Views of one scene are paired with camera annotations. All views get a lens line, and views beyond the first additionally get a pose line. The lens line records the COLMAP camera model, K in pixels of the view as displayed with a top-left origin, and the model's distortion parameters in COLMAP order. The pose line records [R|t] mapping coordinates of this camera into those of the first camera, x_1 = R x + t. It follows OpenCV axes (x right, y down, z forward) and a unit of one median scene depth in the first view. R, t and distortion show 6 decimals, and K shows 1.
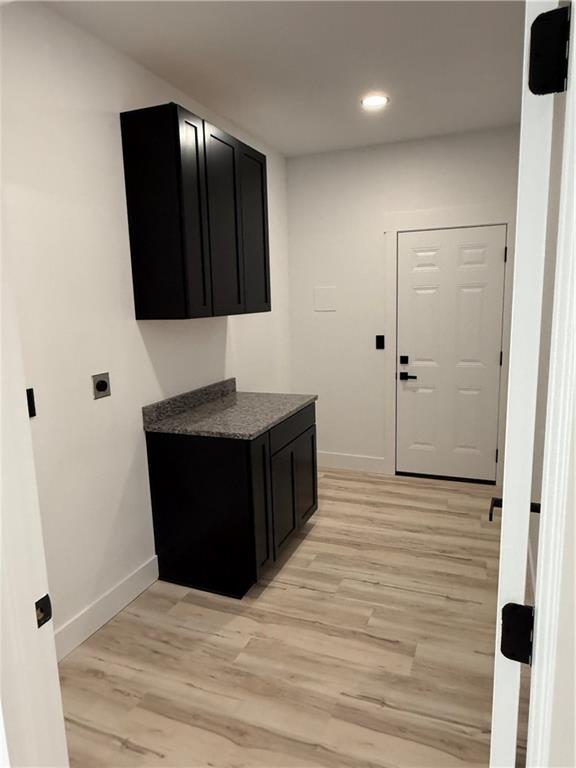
lens RADIAL K [[528.9, 0, 294.9], [0, 528.9, 383.1], [0, 0, 1]] dist [-0.013572, 0.013173]
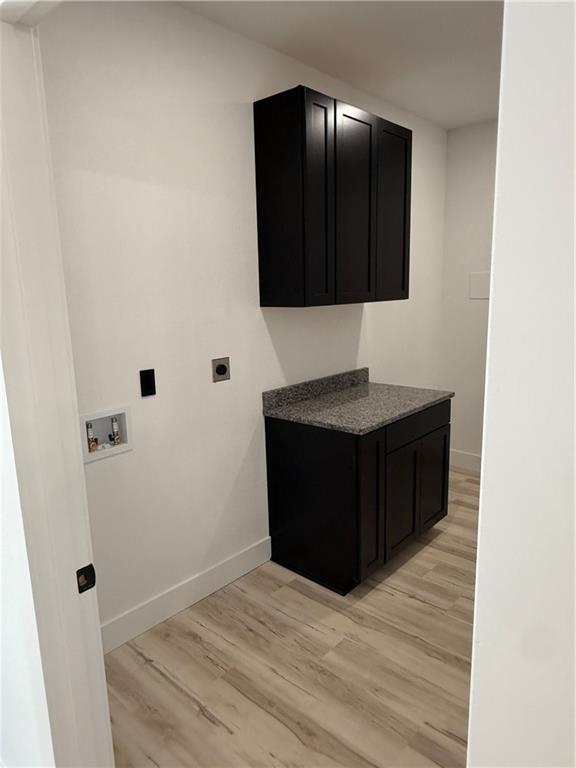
lens RADIAL K [[528.9, 0, 286.0], [0, 528.9, 383.0], [0, 0, 1]] dist [-0.013572, 0.013173]
pose [[0.934263, 0.068257, -0.349991, 0.113163], [-0.057521, 0.997502, 0.040991, -0.017029], [0.351915, -0.018164, 0.935856, 0.056967]]
